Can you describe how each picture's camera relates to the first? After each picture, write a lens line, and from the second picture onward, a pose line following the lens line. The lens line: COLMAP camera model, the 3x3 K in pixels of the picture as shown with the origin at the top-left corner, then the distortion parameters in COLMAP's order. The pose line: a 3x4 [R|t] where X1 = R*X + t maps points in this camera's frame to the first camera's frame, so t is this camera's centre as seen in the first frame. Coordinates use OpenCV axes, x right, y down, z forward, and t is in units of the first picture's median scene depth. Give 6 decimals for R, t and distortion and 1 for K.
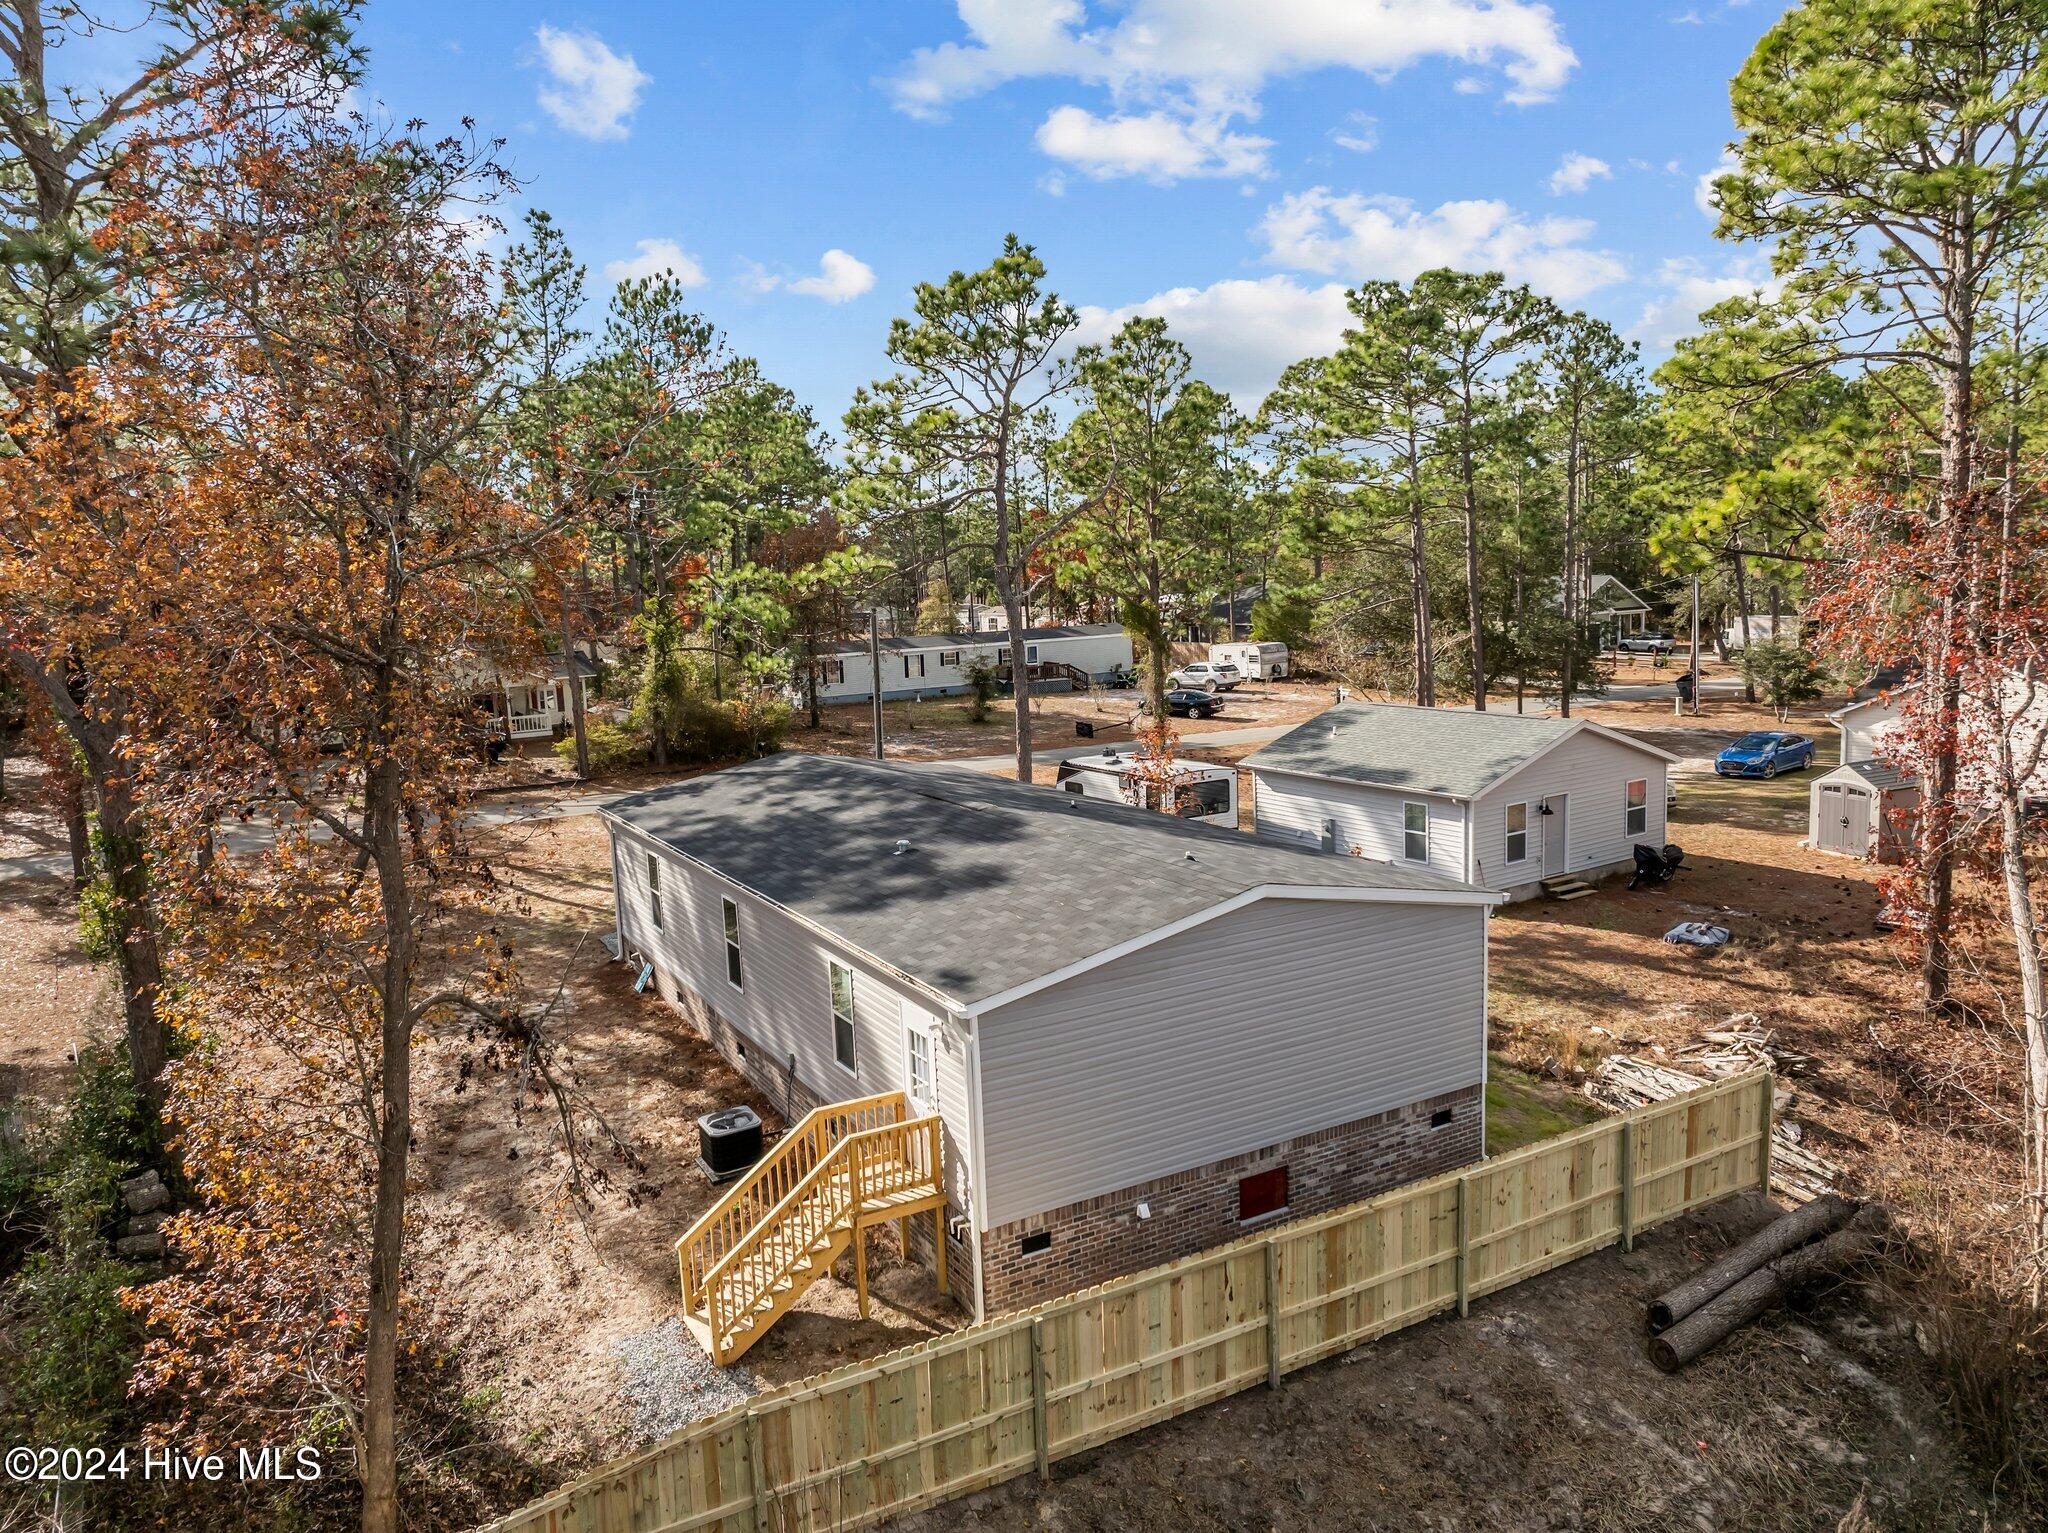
lens RADIAL K [[1441.5, 0, 1024.6], [0, 1441.5, 757.1], [0, 0, 1]] dist [-0.041795, 0.004838]
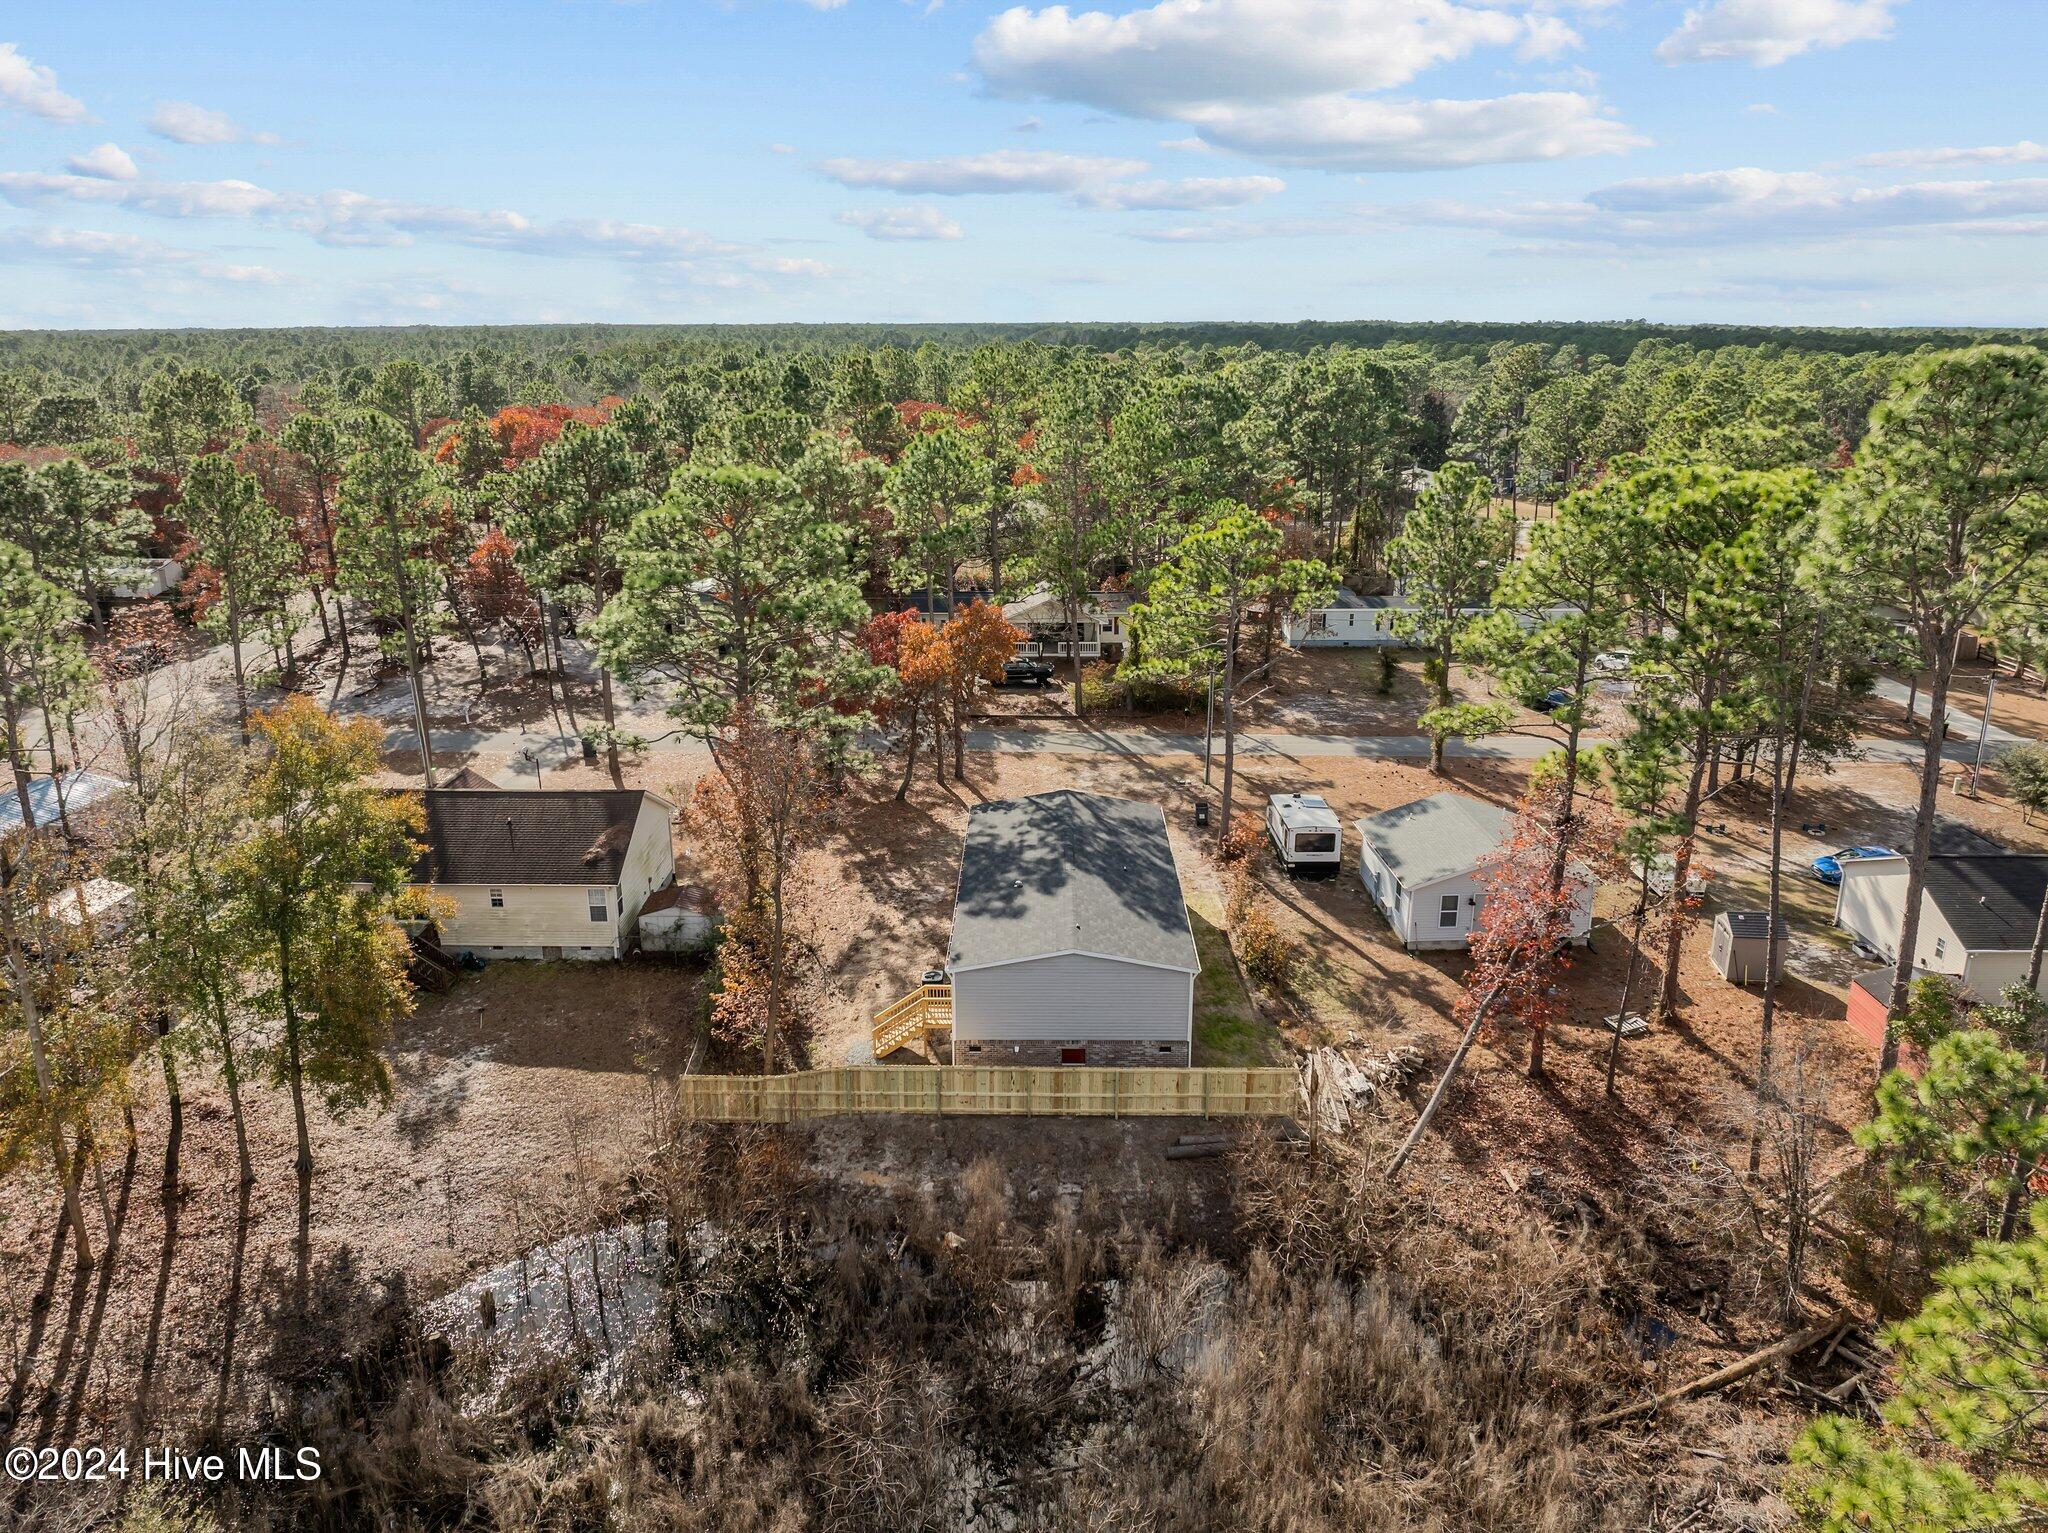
lens RADIAL K [[1432.9, 0, 1026.1], [0, 1432.9, 771.5], [0, 0, 1]] dist [-0.025133, -0.002470]
pose [[0.865211, 0.186355, -0.465490, 1.227227], [-0.100499, 0.973981, 0.203126, -0.742067], [0.491232, -0.128966, 0.861428, -1.265401]]
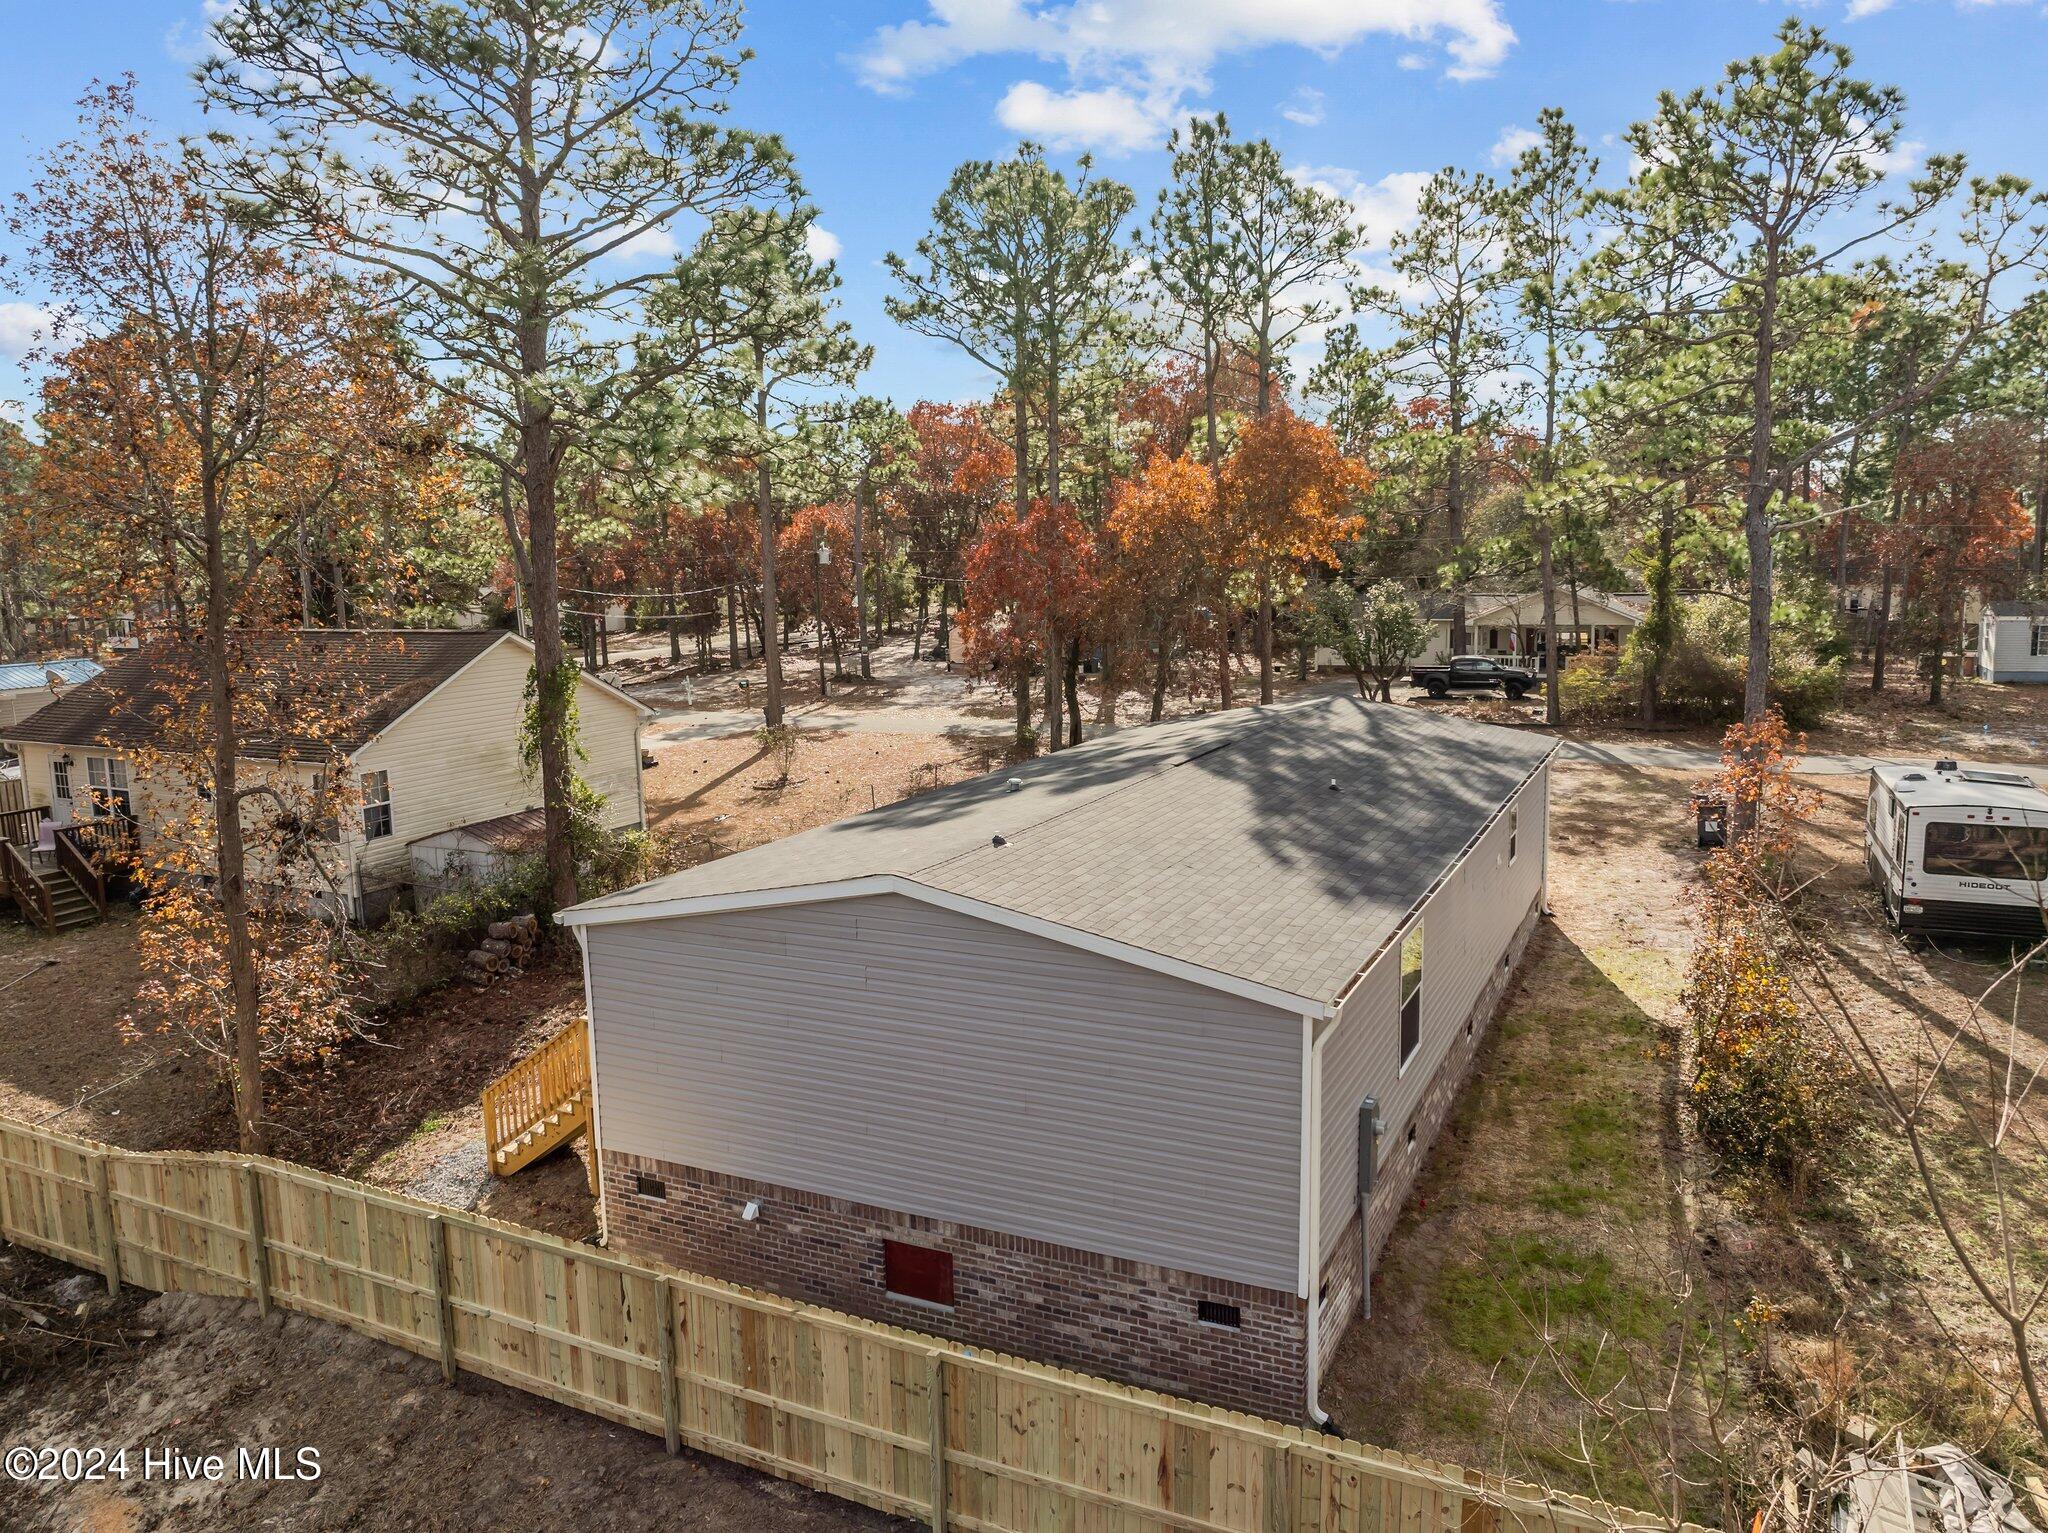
lens RADIAL K [[1435.5, 0, 1032.7], [0, 1435.5, 754.7], [0, 0, 1]] dist [-0.052580, 0.022311]
pose [[0.566547, 0.143775, -0.811390, 0.786236], [-0.110262, 0.989033, 0.098263, -0.056773], [0.816619, 0.033795, 0.576186, 0.592593]]
